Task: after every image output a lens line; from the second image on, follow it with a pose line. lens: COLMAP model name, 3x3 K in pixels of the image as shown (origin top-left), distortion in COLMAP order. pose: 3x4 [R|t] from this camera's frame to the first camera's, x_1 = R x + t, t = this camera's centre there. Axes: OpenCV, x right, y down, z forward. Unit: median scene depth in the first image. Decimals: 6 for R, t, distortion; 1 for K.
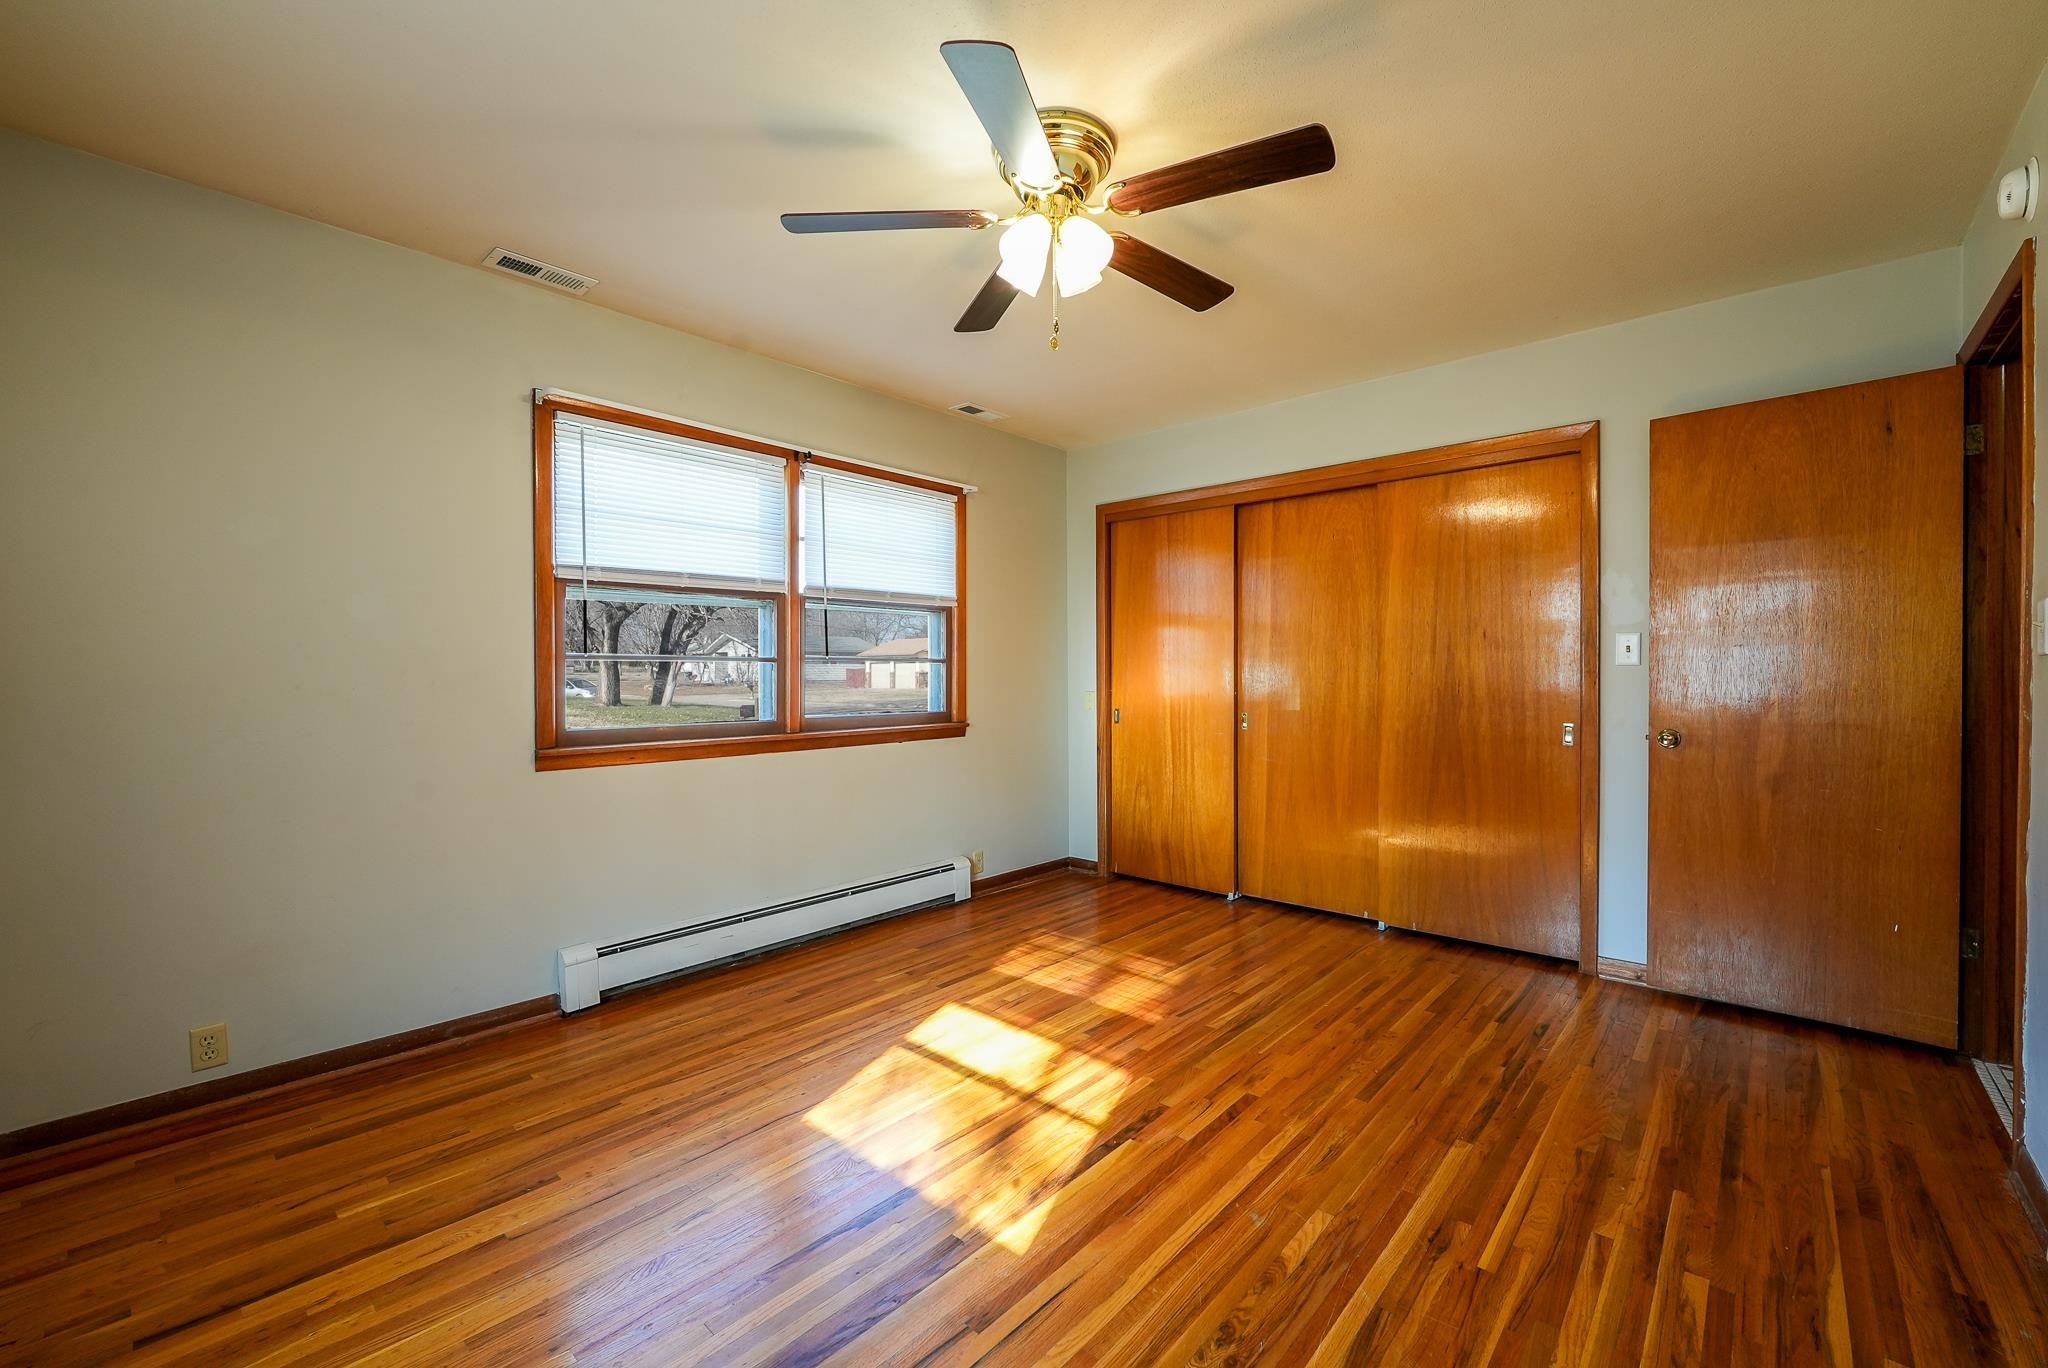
lens RADIAL K [[833.6, 0, 1022.9], [0, 833.6, 684.9], [0, 0, 1]] dist [-0.008153, -0.000982]
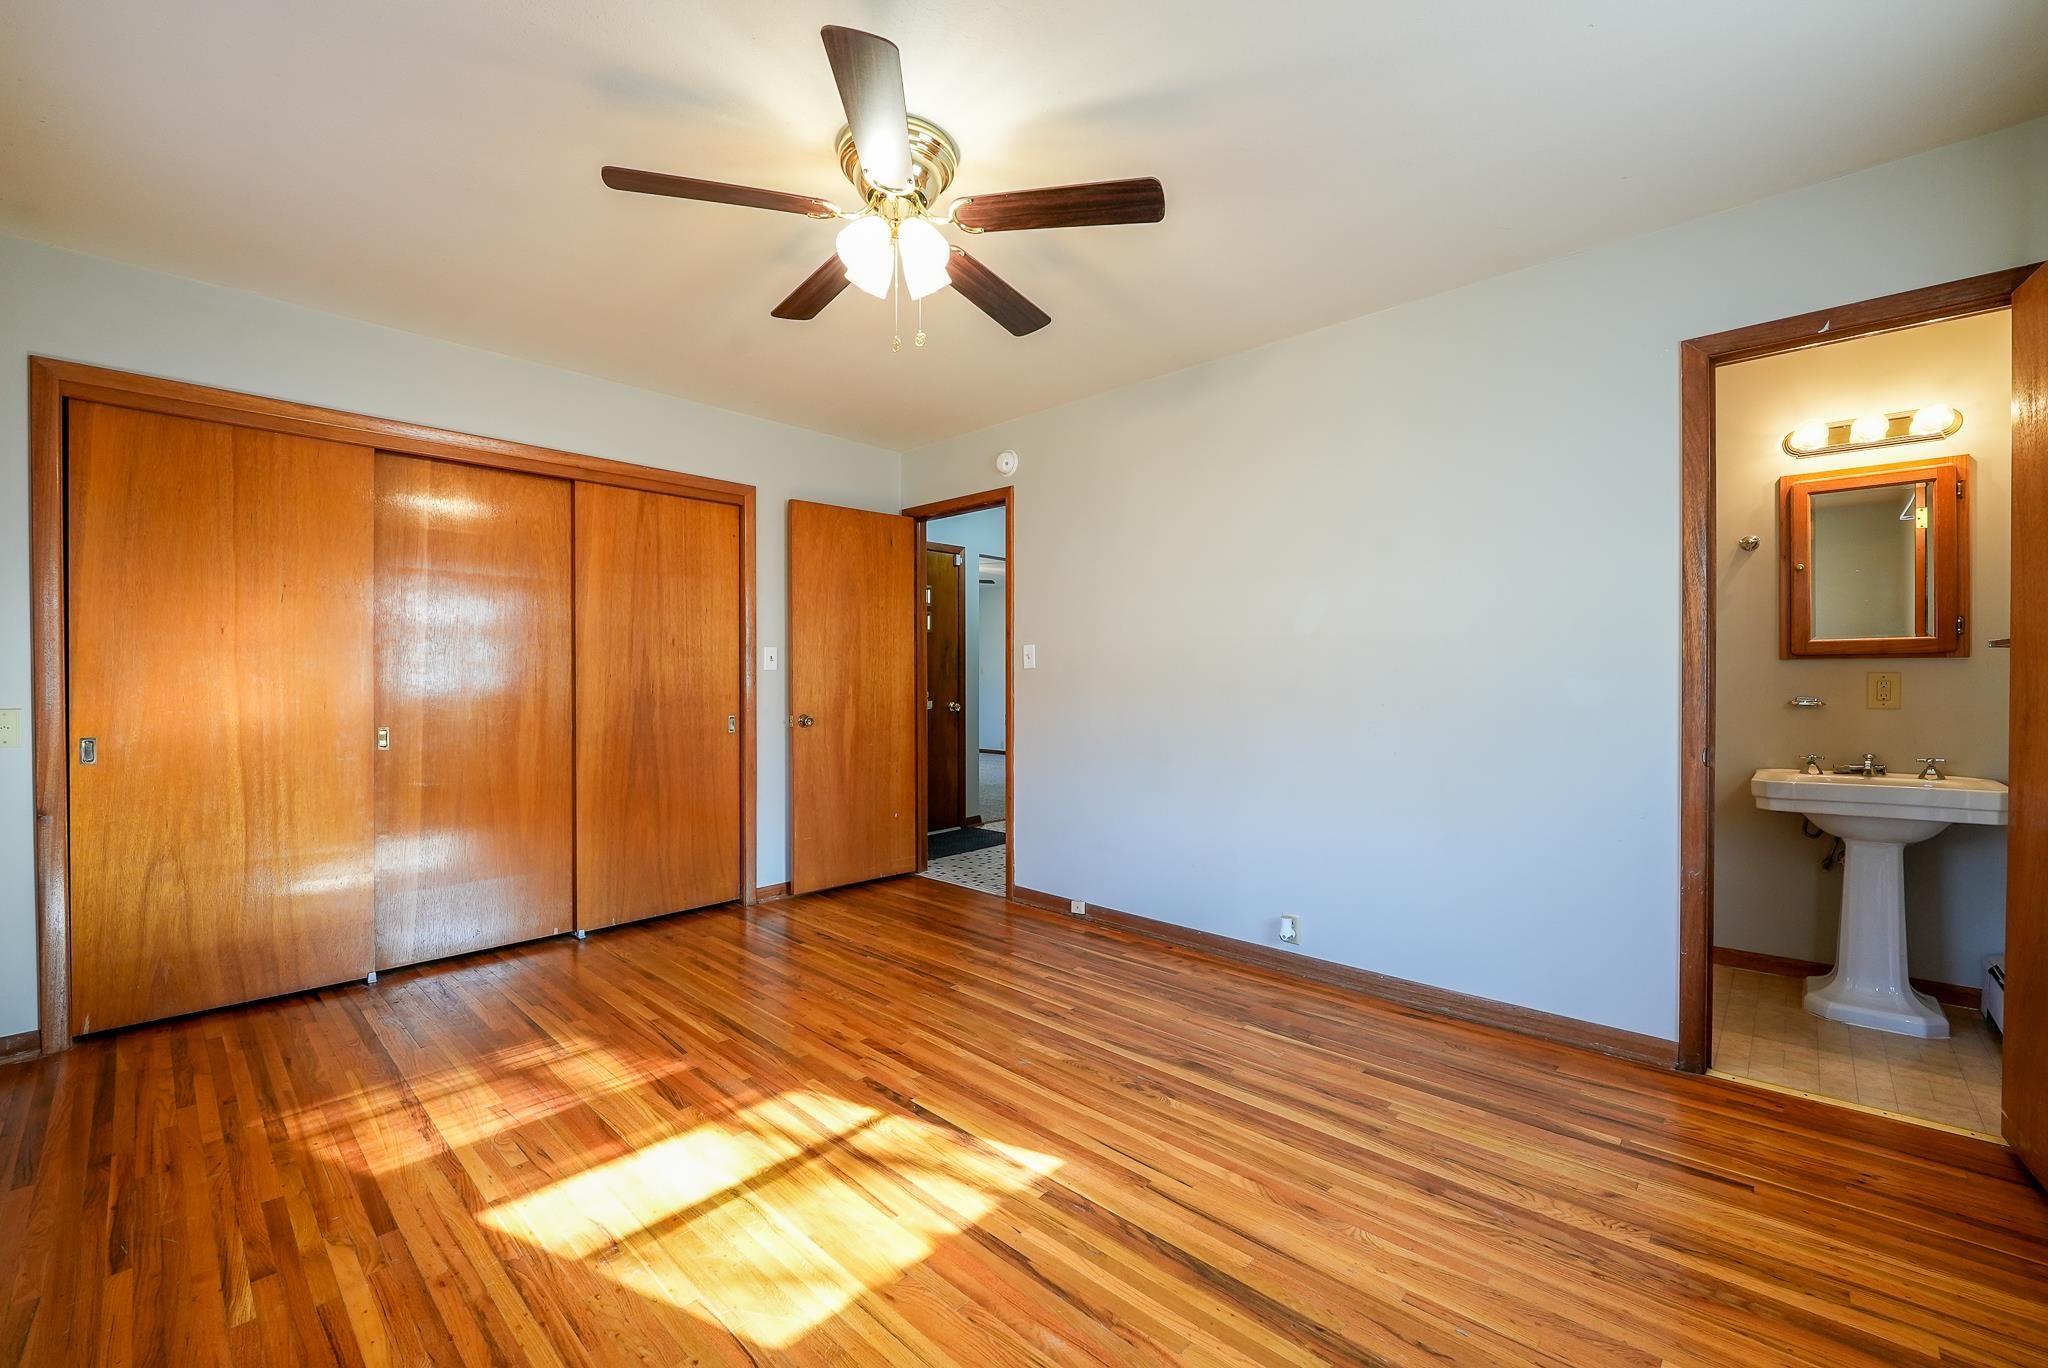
lens RADIAL K [[833.6, 0, 1022.9], [0, 833.6, 684.9], [0, 0, 1]] dist [-0.008153, -0.000982]
pose [[0.015597, -0.007029, 0.999854, -0.697171], [0.014118, 0.999877, 0.006809, -0.002942], [-0.999779, 0.014009, 0.015695, 0.603649]]
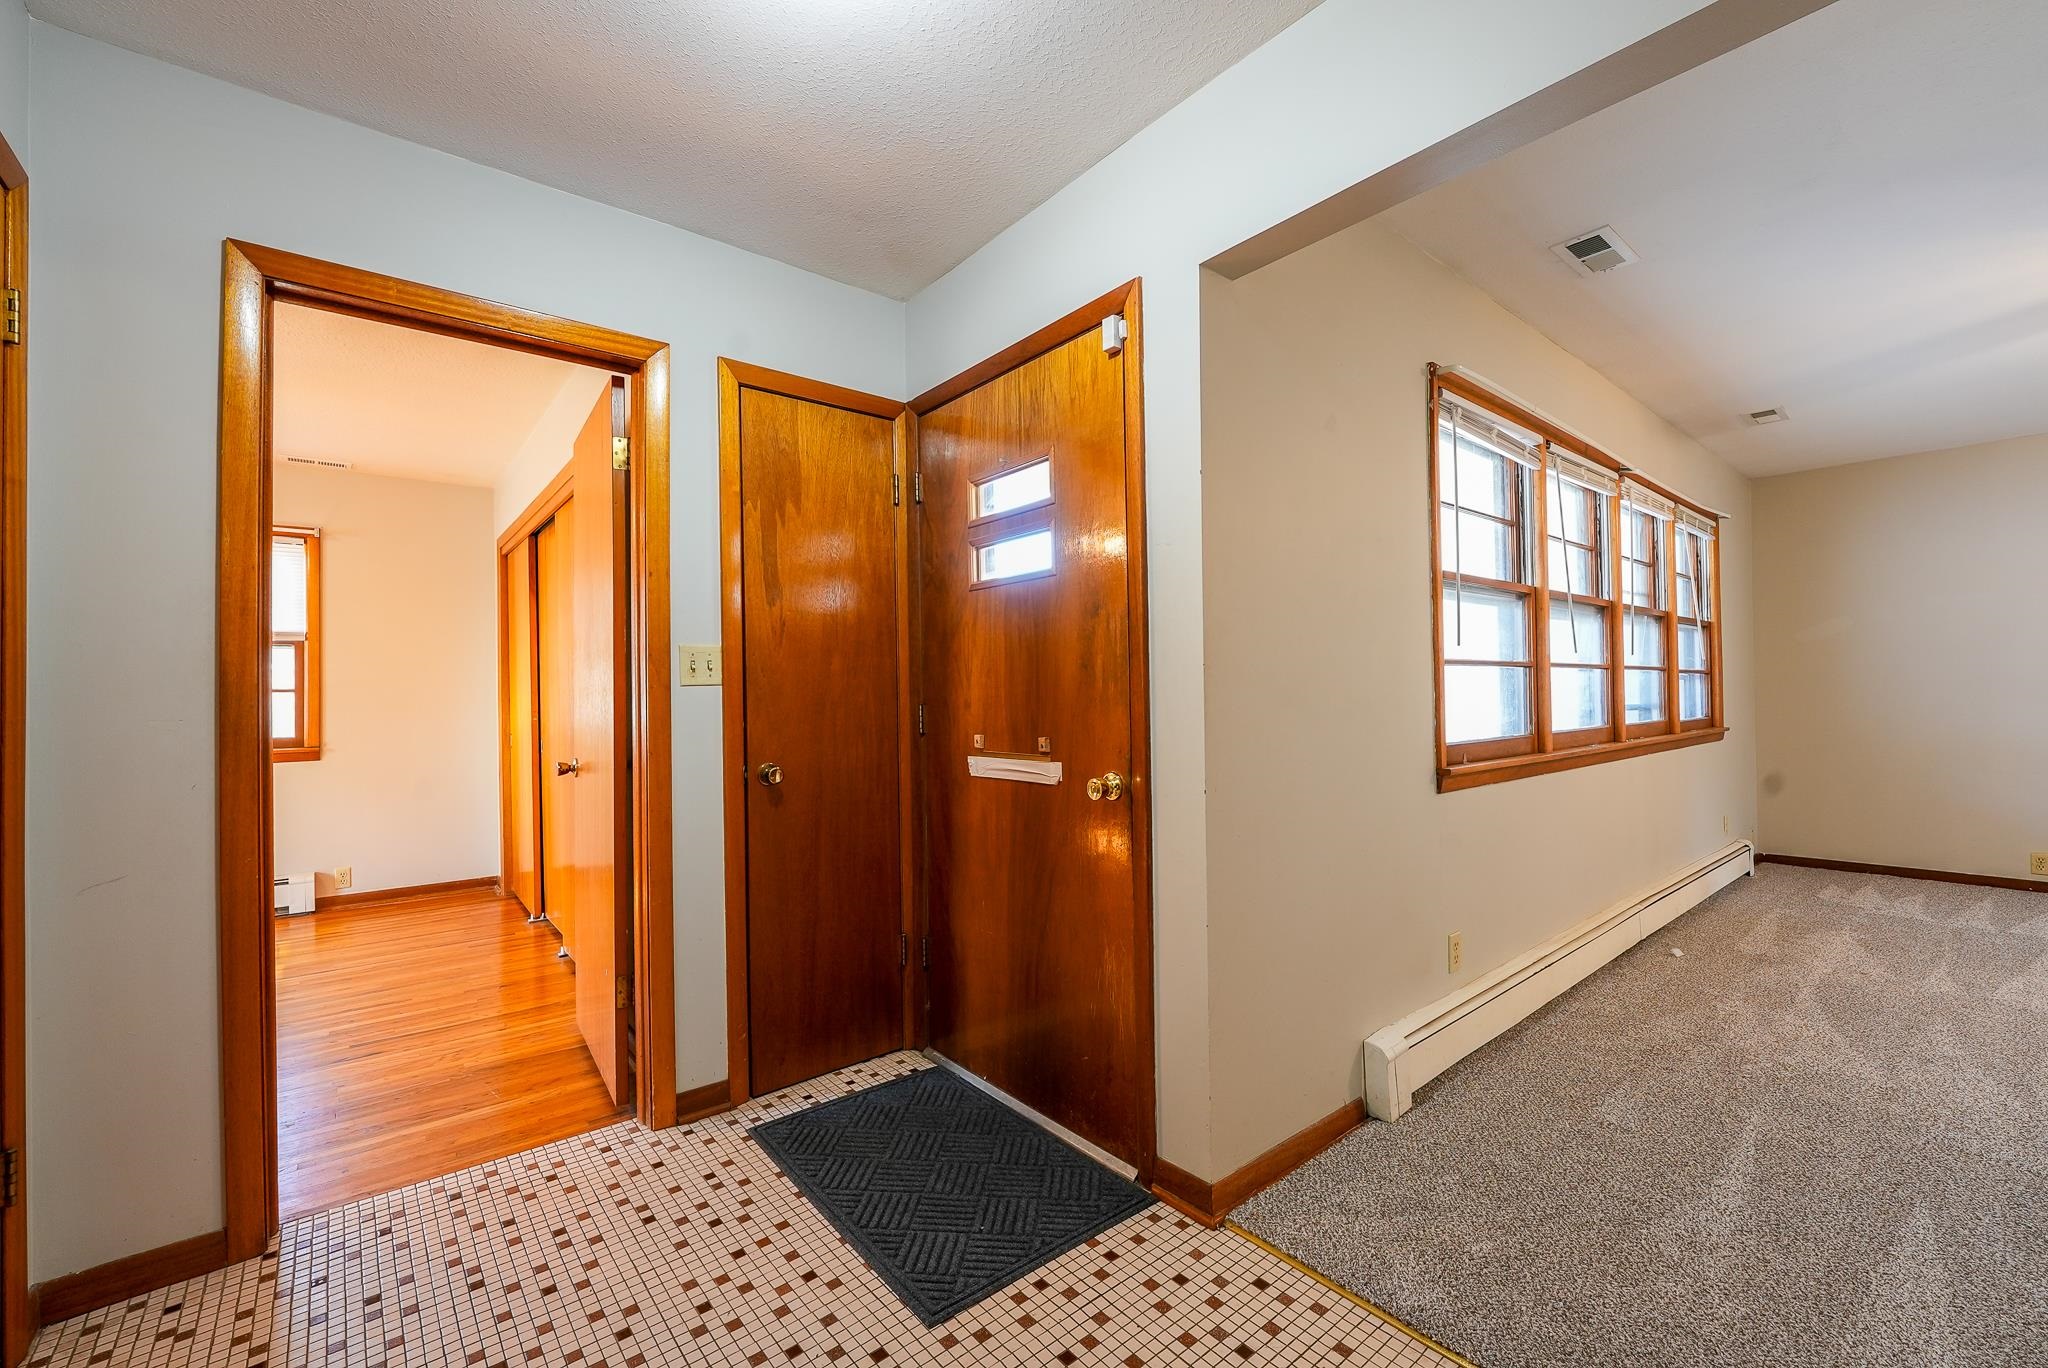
lens RADIAL K [[833.6, 0, 1022.9], [0, 833.6, 684.9], [0, 0, 1]] dist [-0.008153, -0.000982]
pose [[0.989797, -0.017617, -0.141393, 1.466066], [0.014087, 0.999564, -0.025933, 0.006628], [0.141788, 0.023677, 0.989614, 0.099471]]
